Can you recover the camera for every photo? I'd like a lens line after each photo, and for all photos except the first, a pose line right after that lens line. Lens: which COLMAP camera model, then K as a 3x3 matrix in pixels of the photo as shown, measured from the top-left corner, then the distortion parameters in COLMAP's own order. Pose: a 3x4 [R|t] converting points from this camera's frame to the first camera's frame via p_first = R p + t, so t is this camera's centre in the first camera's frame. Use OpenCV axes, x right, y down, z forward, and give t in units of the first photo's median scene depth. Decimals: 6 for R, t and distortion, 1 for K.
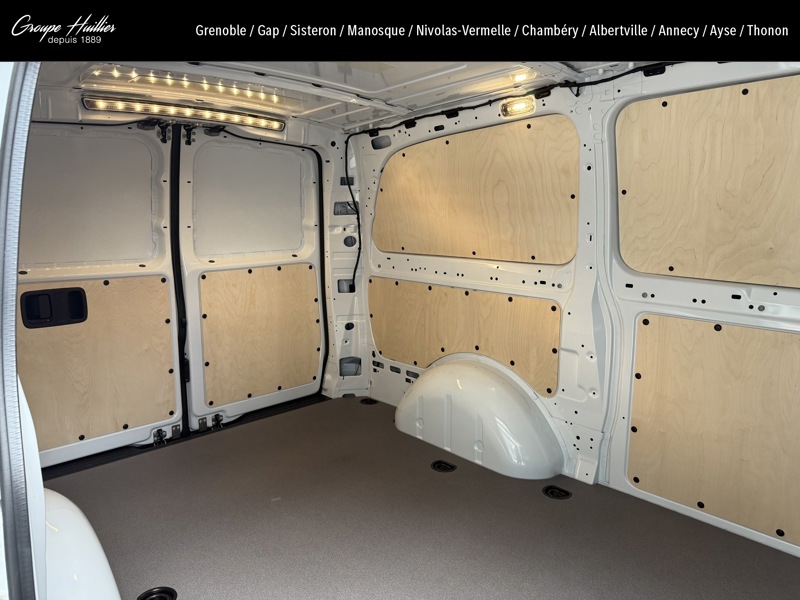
lens RADIAL K [[555.2, 0, 402.6], [0, 555.2, 299.6], [0, 0, 1]] dist [0.079905, -0.172627]
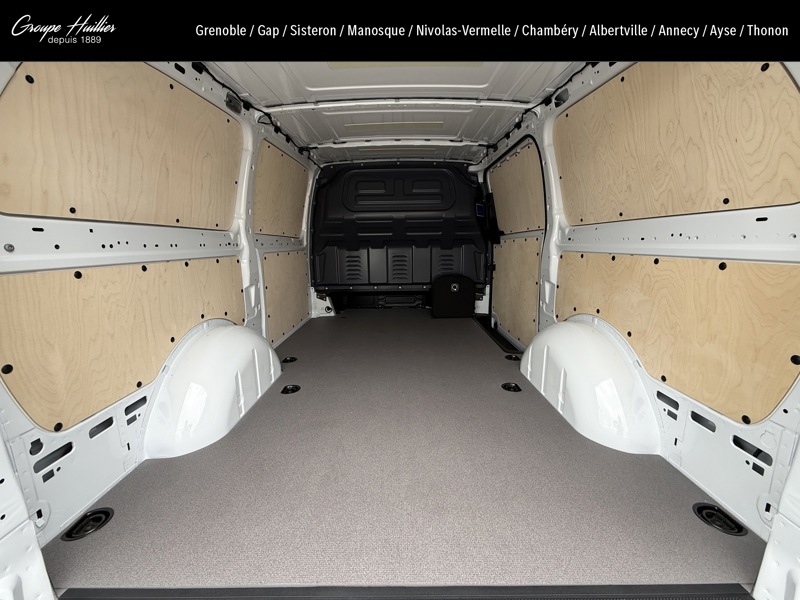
lens RADIAL K [[320.1, 0, 400.0], [0, 320.1, 300.0], [0, 0, 1]] dist [-0.002456, -0.000188]
pose [[-0.725072, -0.111815, 0.679535, -0.501144], [0.122198, 0.950184, 0.286736, -0.062640], [-0.677745, 0.290942, -0.675288, 1.094414]]
